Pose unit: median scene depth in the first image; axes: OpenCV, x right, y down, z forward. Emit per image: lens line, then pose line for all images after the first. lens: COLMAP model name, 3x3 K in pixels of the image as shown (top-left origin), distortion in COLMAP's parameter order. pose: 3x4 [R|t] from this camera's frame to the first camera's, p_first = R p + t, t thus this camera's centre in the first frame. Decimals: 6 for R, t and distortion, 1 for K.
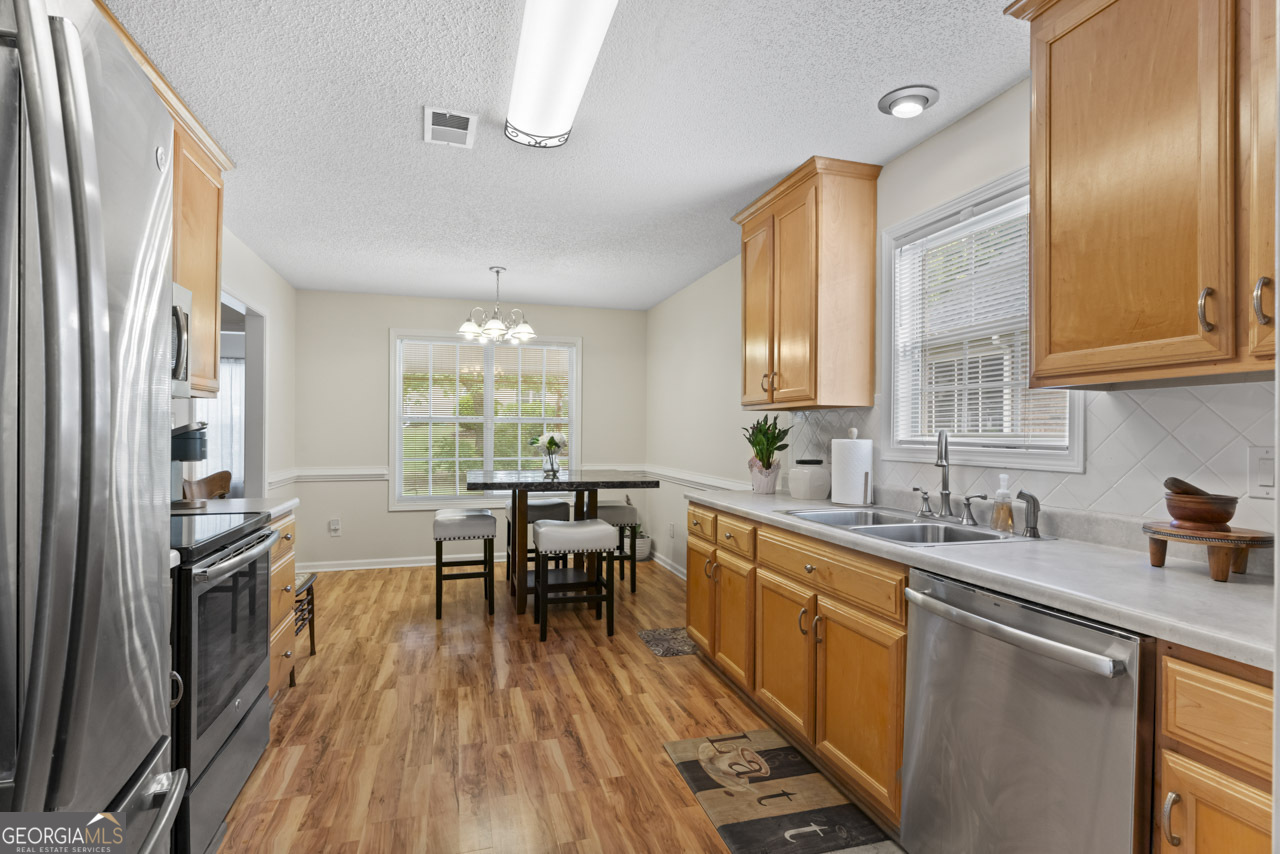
lens RADIAL K [[628.9, 0, 643.5], [0, 628.9, 431.7], [0, 0, 1]] dist [-0.005906, -0.000231]
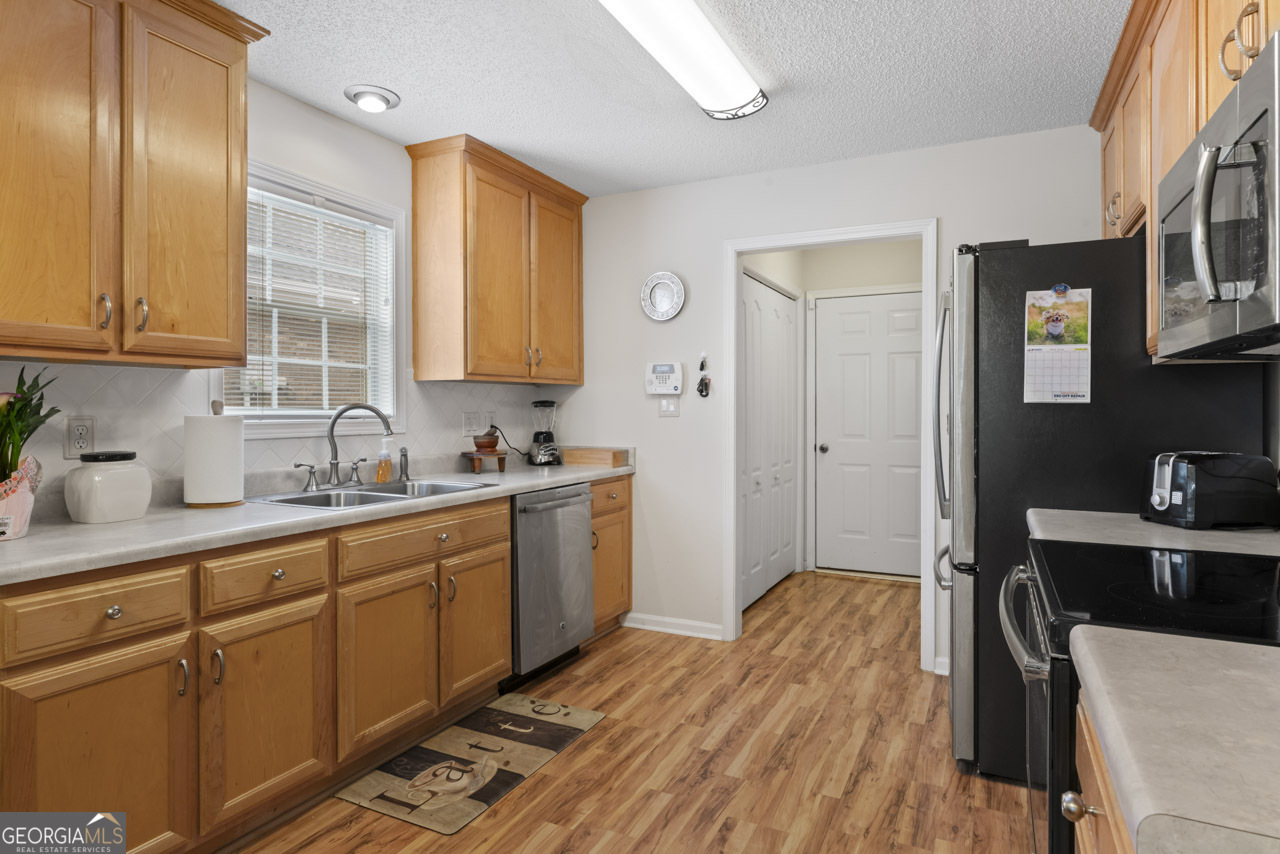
lens RADIAL K [[722.3, 0, 641.2], [0, 722.3, 422.7], [0, 0, 1]] dist [-0.002009, -0.000555]
pose [[-0.743594, -0.007030, 0.668594, -0.751717], [-0.000565, 0.999951, 0.009885, 0.017433], [-0.668631, 0.006973, -0.743562, 1.619318]]
